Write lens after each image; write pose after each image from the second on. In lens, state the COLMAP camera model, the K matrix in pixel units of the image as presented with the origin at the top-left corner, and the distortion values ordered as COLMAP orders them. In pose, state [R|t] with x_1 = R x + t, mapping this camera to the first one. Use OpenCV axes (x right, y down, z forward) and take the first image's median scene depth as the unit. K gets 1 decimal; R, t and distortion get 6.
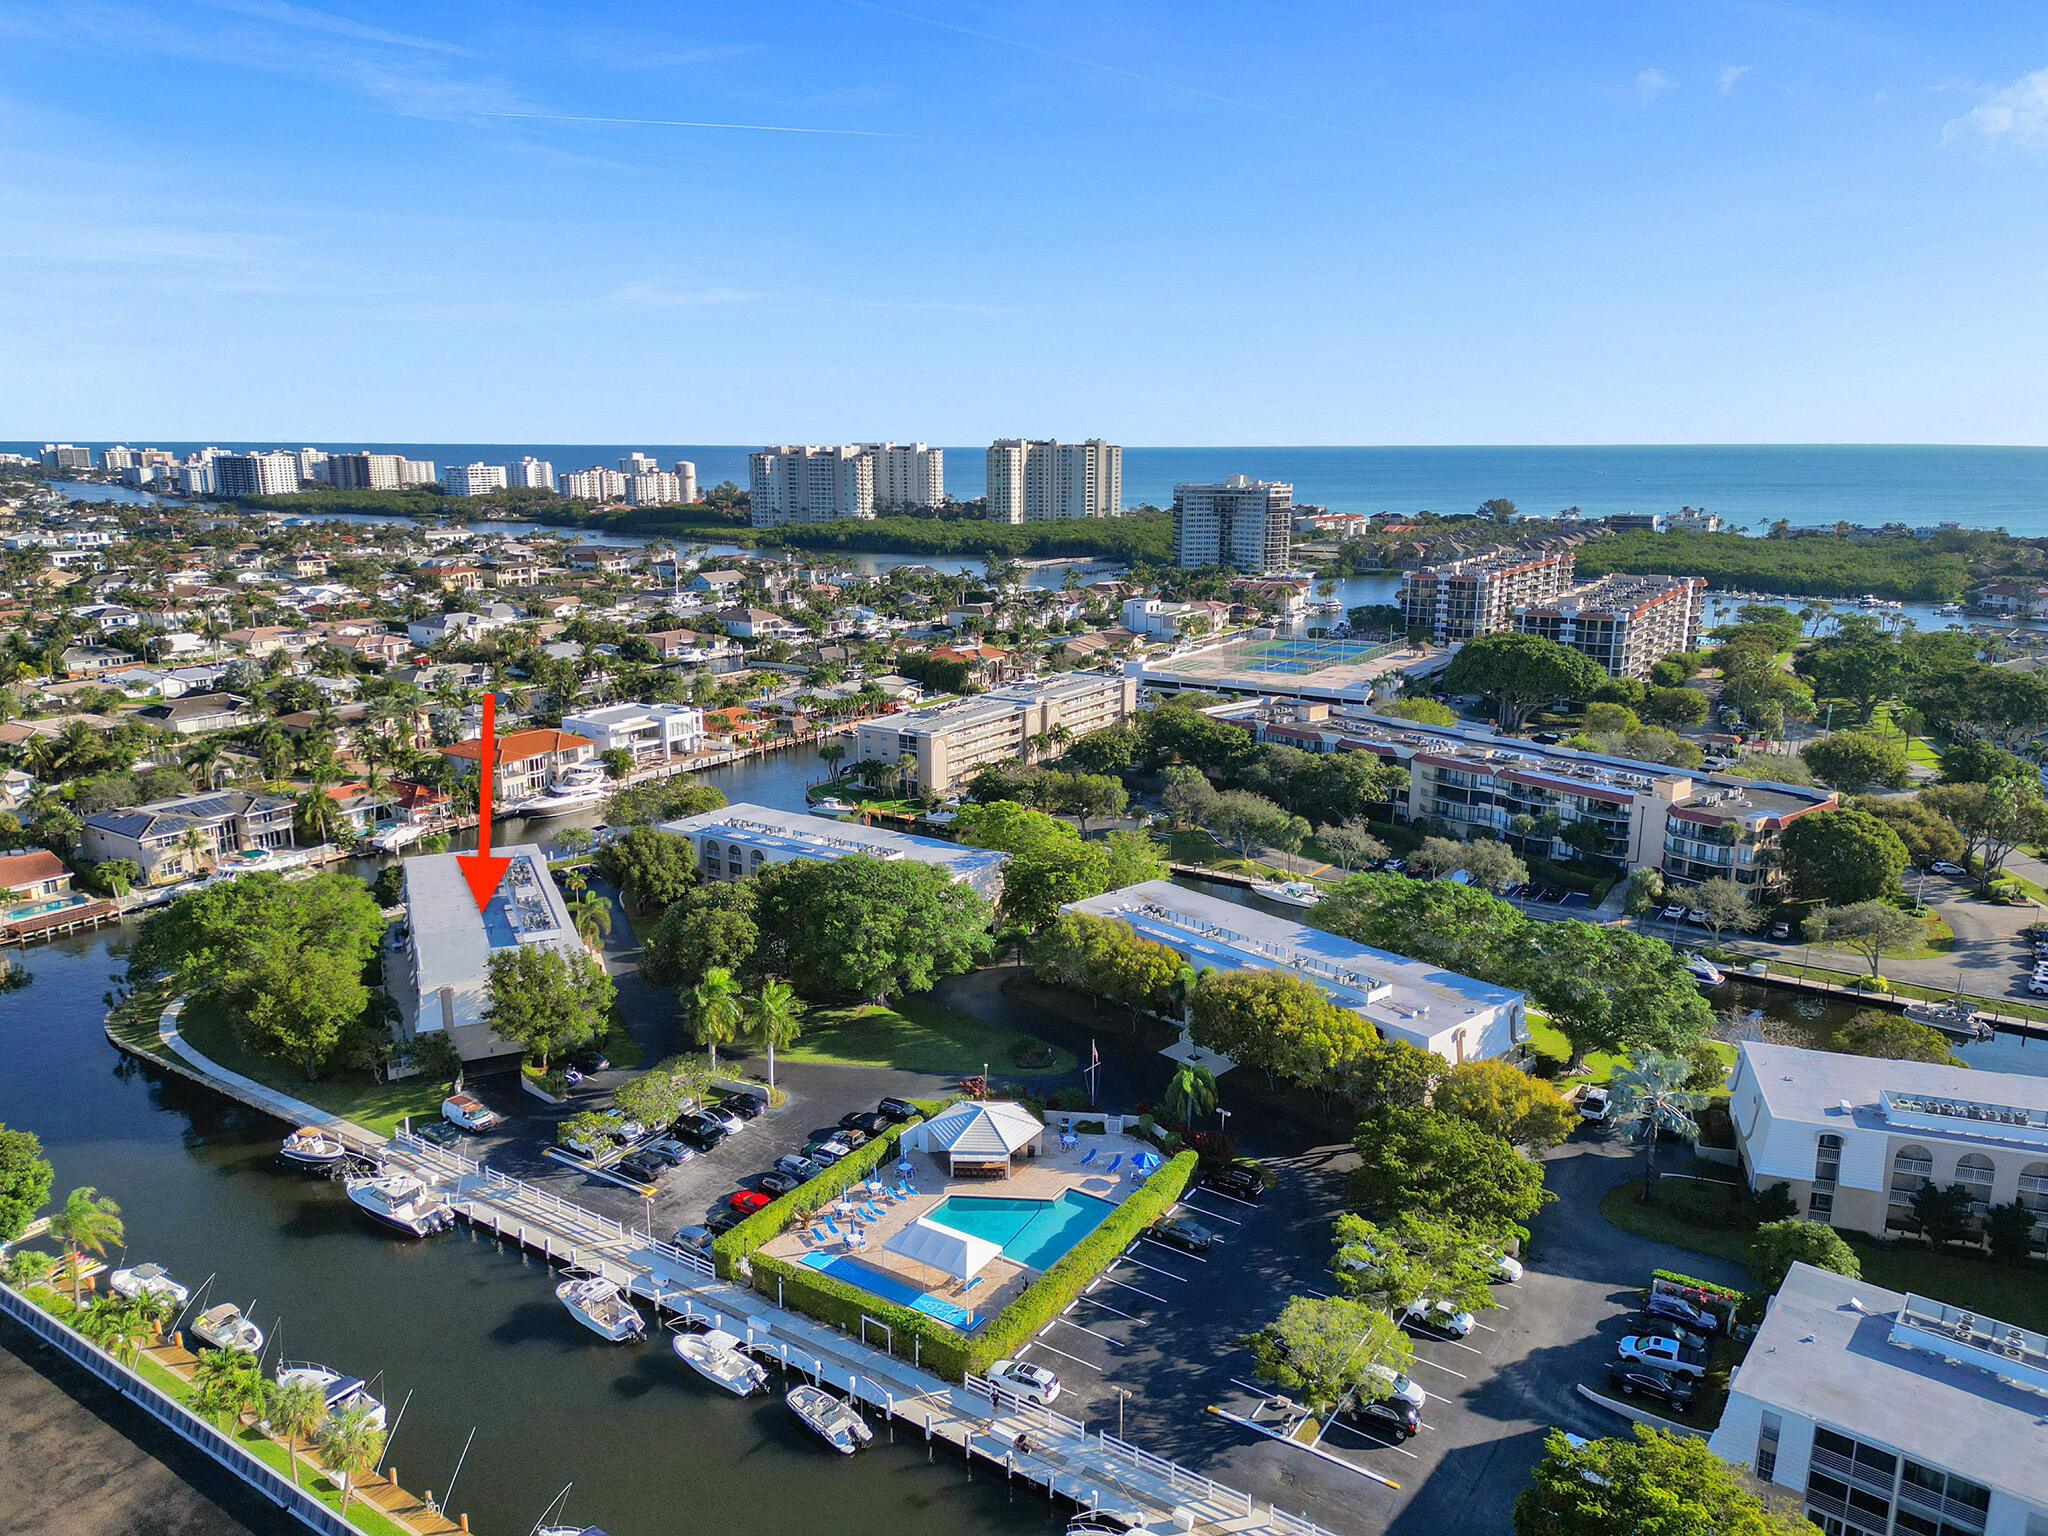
lens RADIAL K [[1423.7, 0, 1017.8], [0, 1423.7, 774.5], [0, 0, 1]] dist [0.094608, -0.098353]
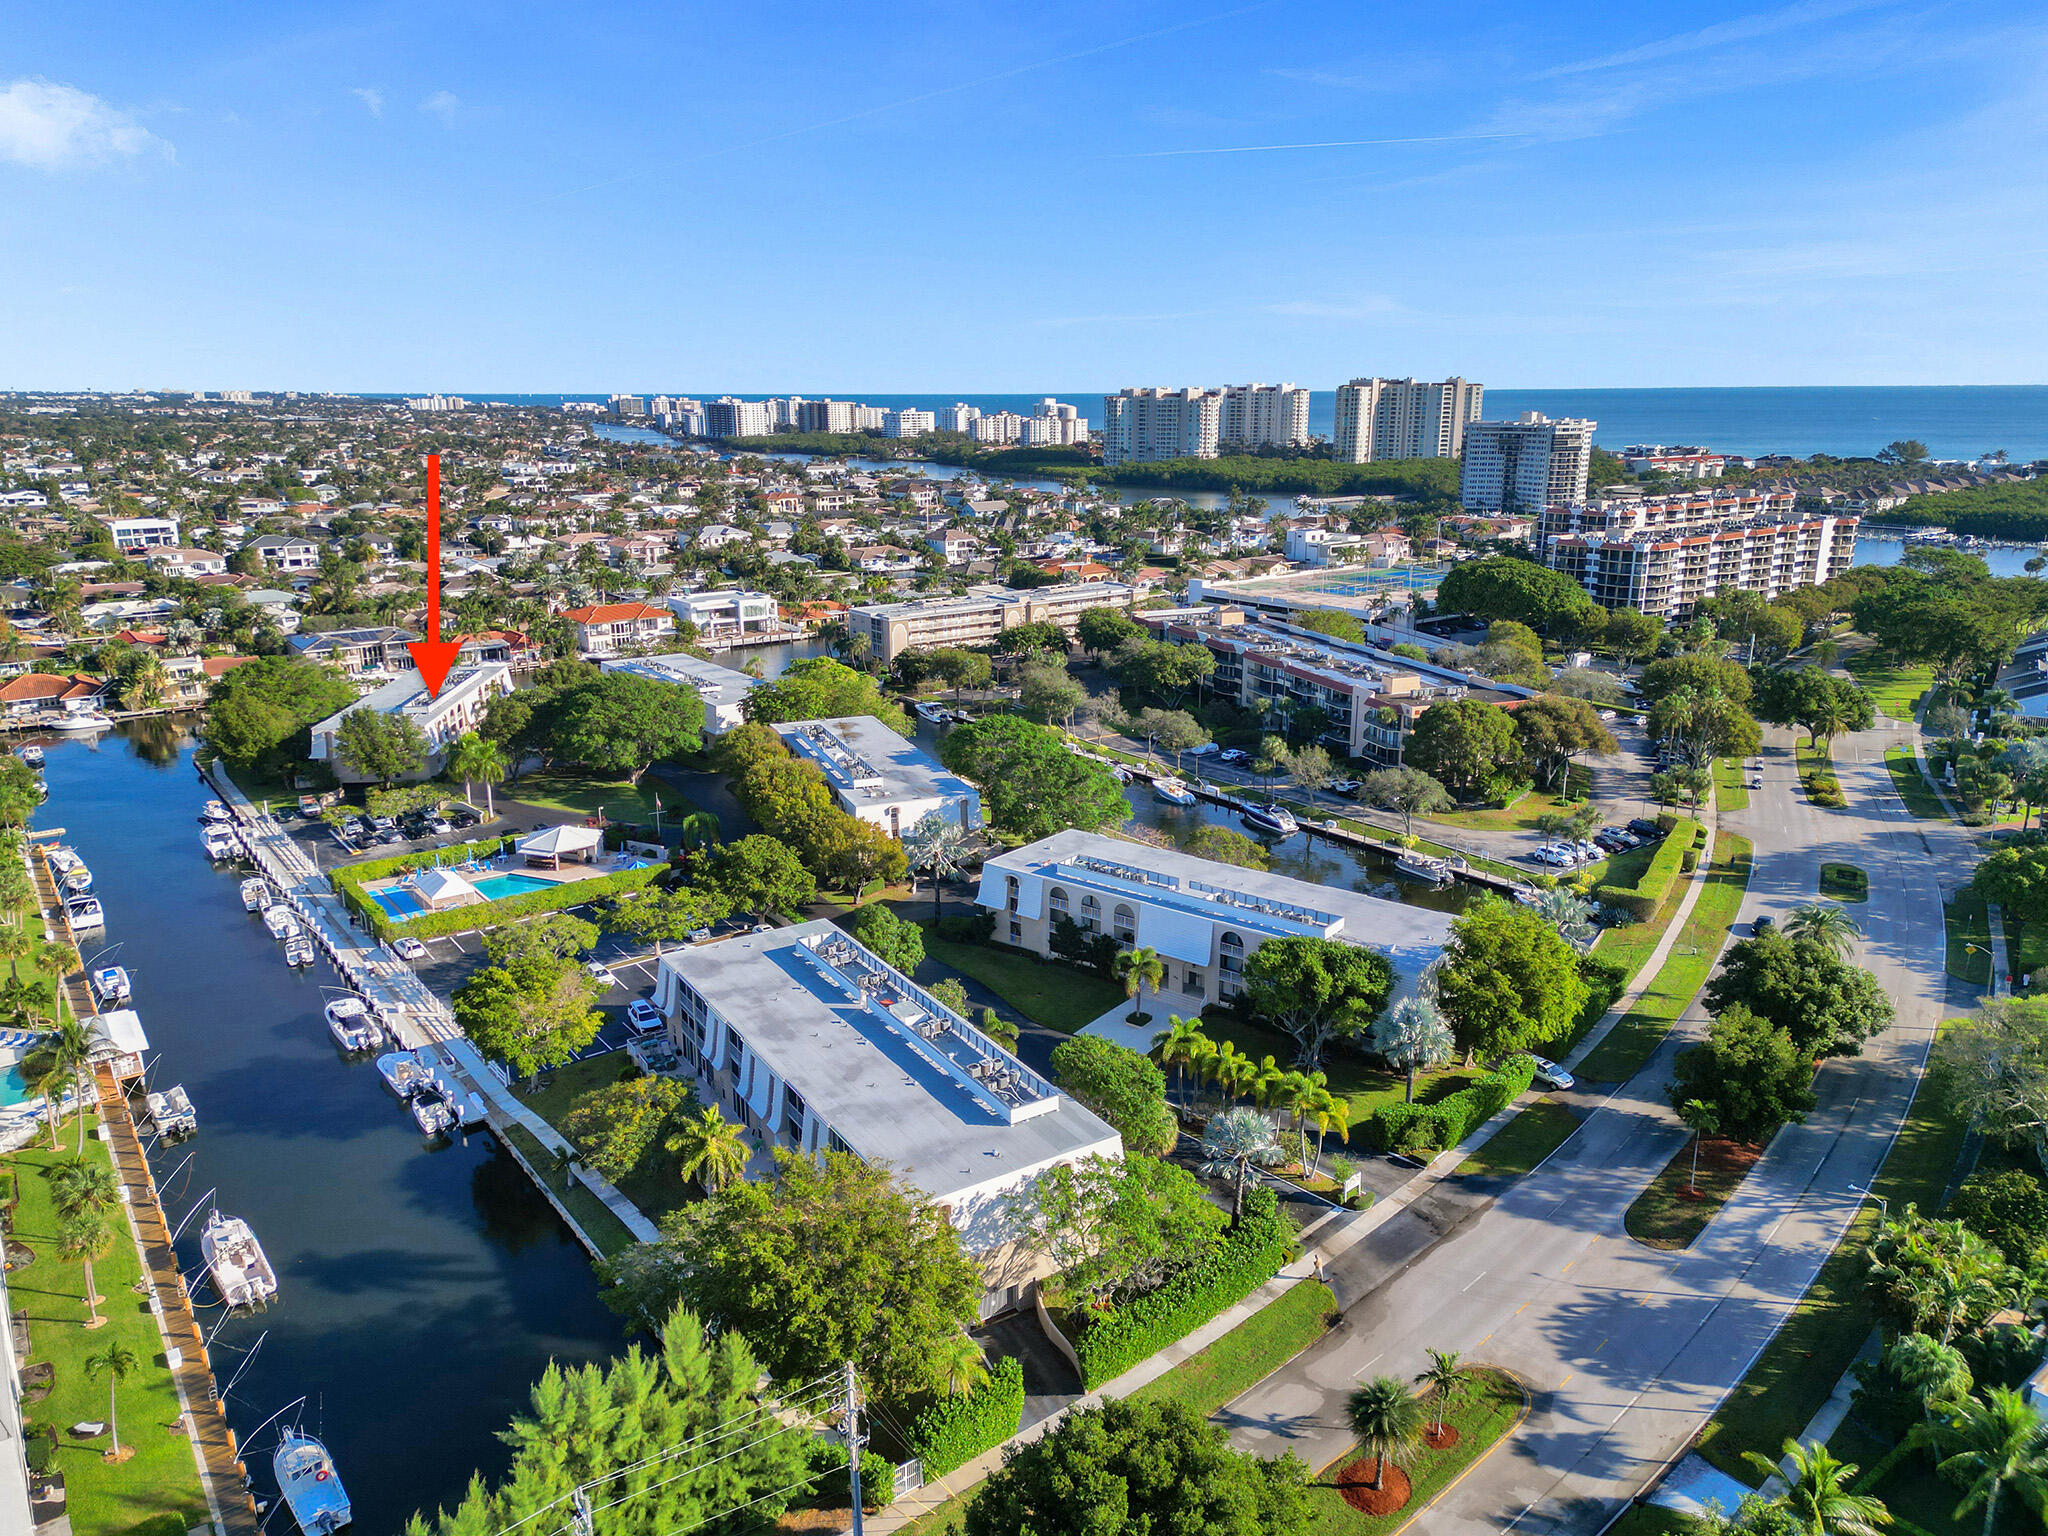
lens RADIAL K [[1423.7, 0, 1017.8], [0, 1423.7, 774.5], [0, 0, 1]] dist [0.094608, -0.098353]
pose [[0.943028, 0.081817, -0.322497, 0.117581], [-0.070491, 0.996420, 0.046666, 0.010676], [0.325160, -0.021274, 0.945420, -0.030834]]
